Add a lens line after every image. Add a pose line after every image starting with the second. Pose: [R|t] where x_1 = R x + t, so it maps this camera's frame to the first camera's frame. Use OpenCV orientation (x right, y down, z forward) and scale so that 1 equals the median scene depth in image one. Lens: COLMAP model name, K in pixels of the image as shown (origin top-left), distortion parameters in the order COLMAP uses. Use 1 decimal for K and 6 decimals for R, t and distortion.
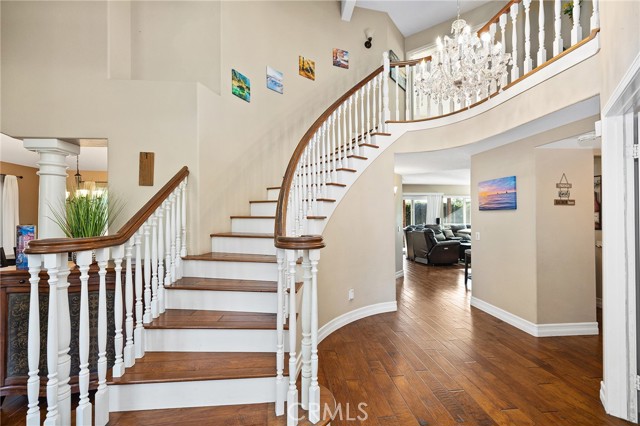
lens RADIAL K [[266.9, 0, 316.1], [0, 266.9, 214.3], [0, 0, 1]] dist [0.001074, 0.000386]
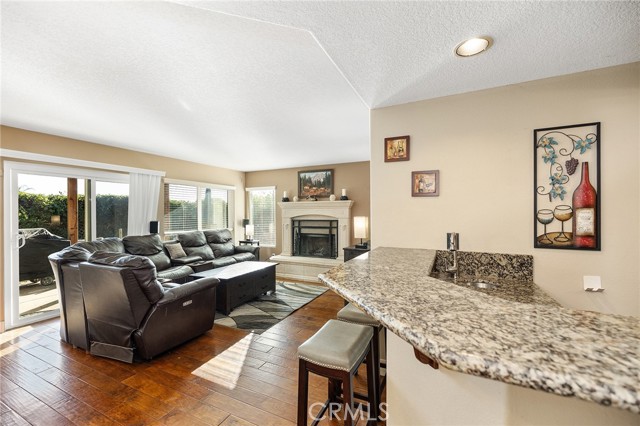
lens RADIAL K [[266.9, 0, 316.1], [0, 266.9, 214.3], [0, 0, 1]] dist [0.001074, 0.000386]
pose [[0.526590, 0.003569, 0.850112, 0.200291], [-0.002310, 0.999994, -0.002767, 0.001481], [-0.850116, -0.000506, 0.526595, 0.497187]]
